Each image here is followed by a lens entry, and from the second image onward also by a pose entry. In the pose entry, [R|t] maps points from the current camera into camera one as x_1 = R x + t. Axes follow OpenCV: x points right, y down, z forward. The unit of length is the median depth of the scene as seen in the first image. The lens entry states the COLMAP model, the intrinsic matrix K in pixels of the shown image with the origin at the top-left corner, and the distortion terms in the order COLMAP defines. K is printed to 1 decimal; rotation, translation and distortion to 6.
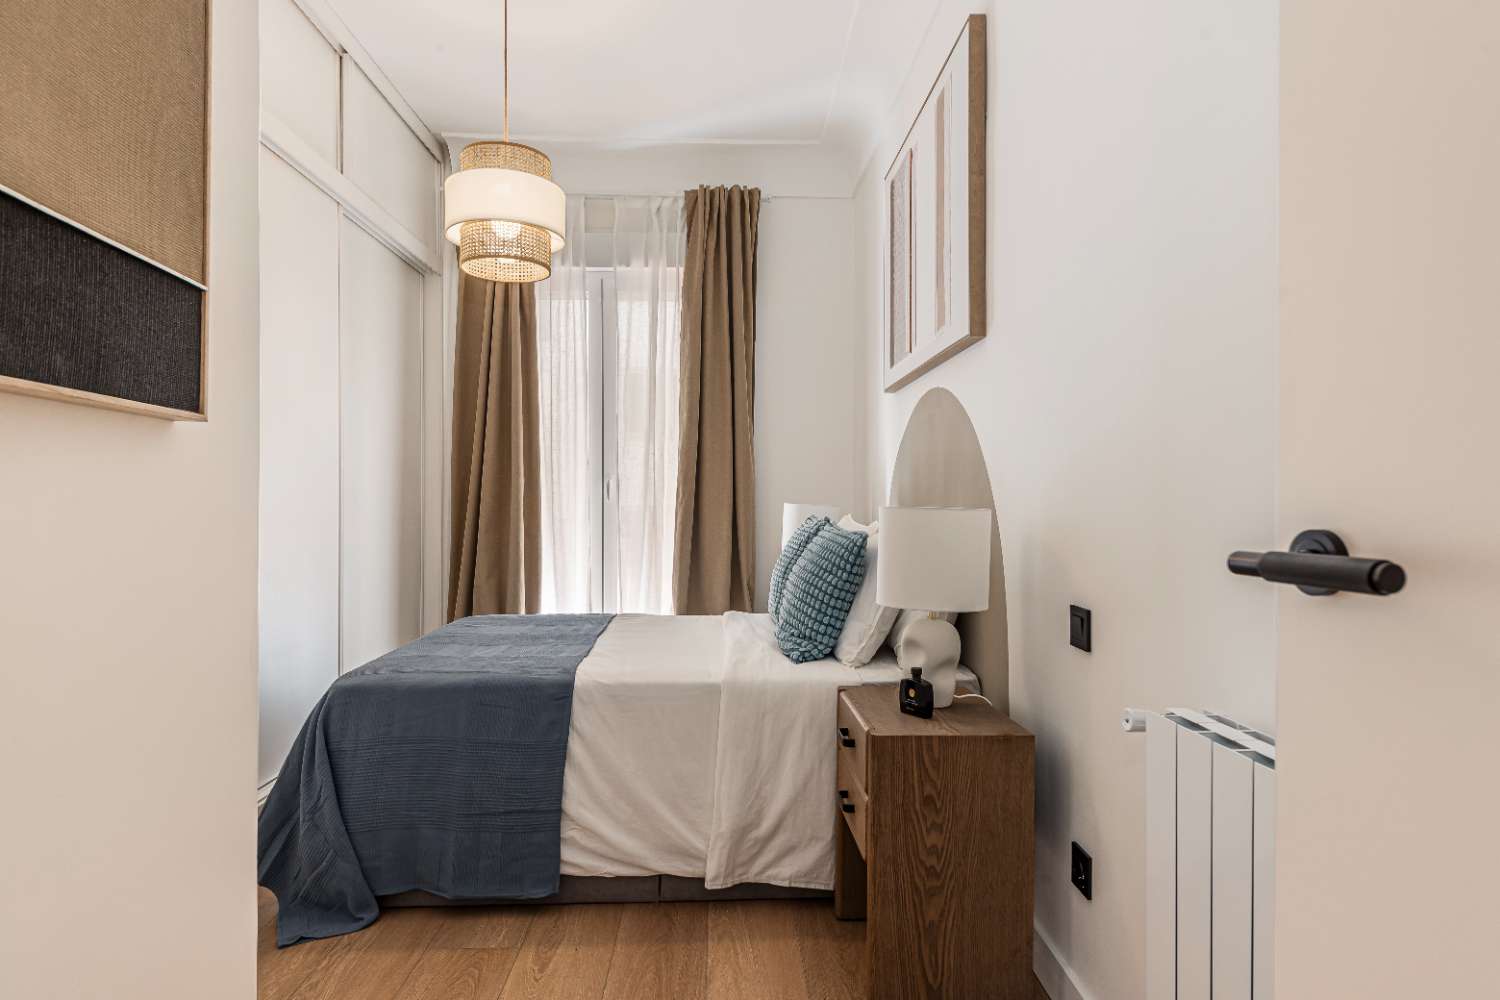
lens RADIAL K [[752.4, 0, 719.8], [0, 752.4, 493.6], [0, 0, 1]] dist [0.006705, -0.000067]
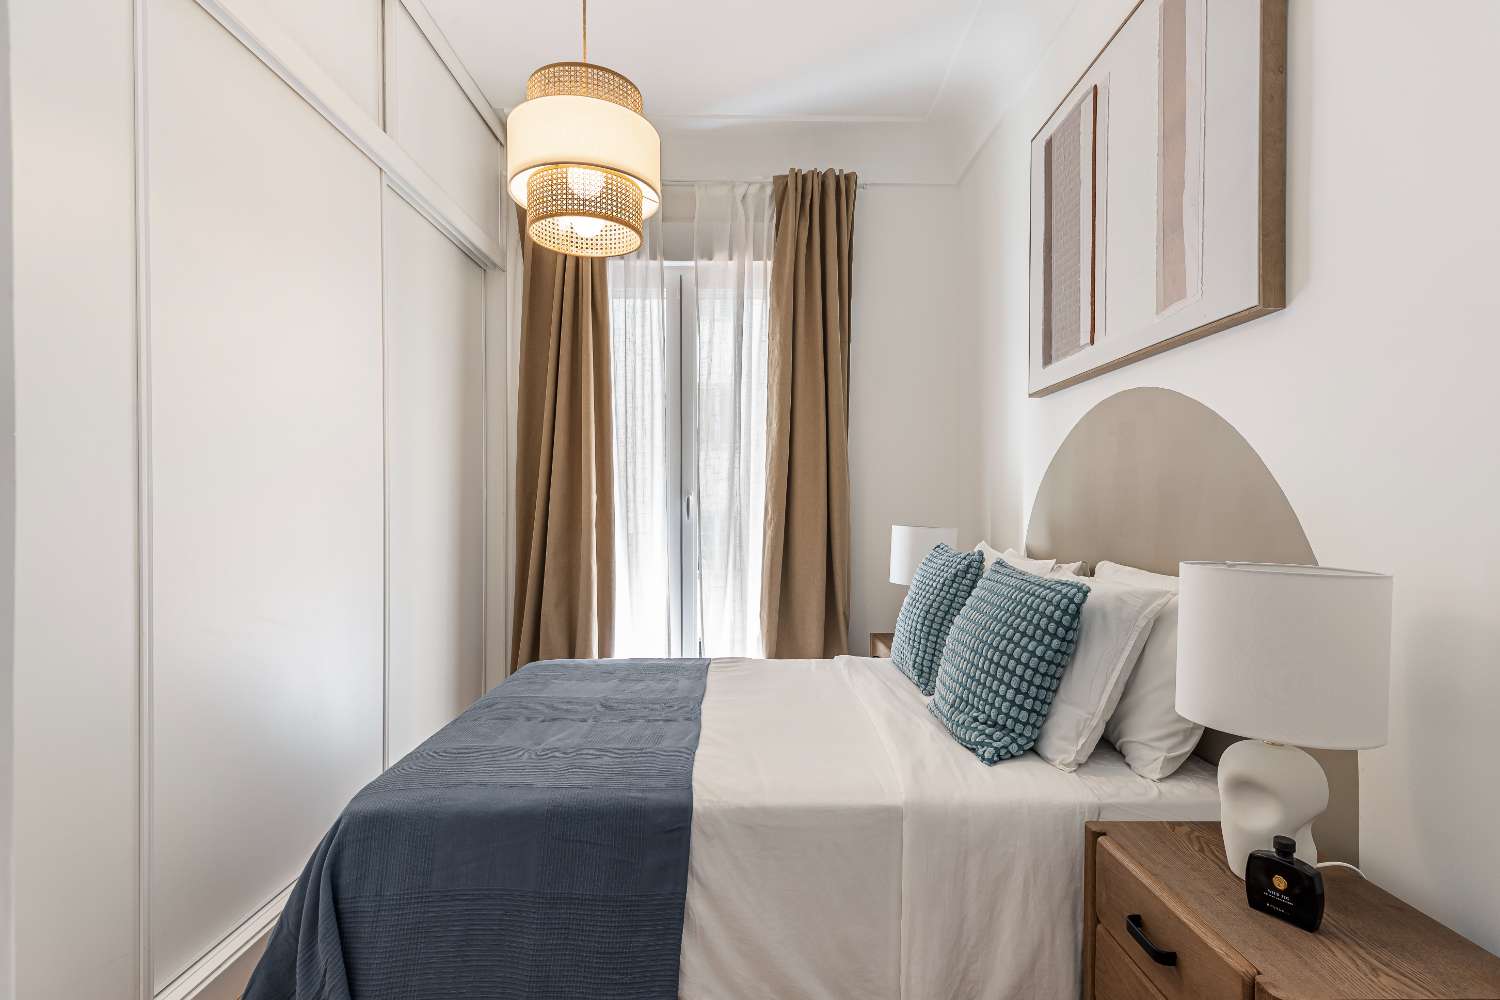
lens RADIAL K [[697.7, 0, 752.9], [0, 697.7, 505.4], [0, 0, 1]] dist [0.013441, -0.009231]
pose [[0.999875, 0.002267, -0.015643, -0.083999], [-0.002140, 0.999965, 0.008138, -0.021032], [0.015661, -0.008104, 0.999845, 0.234477]]
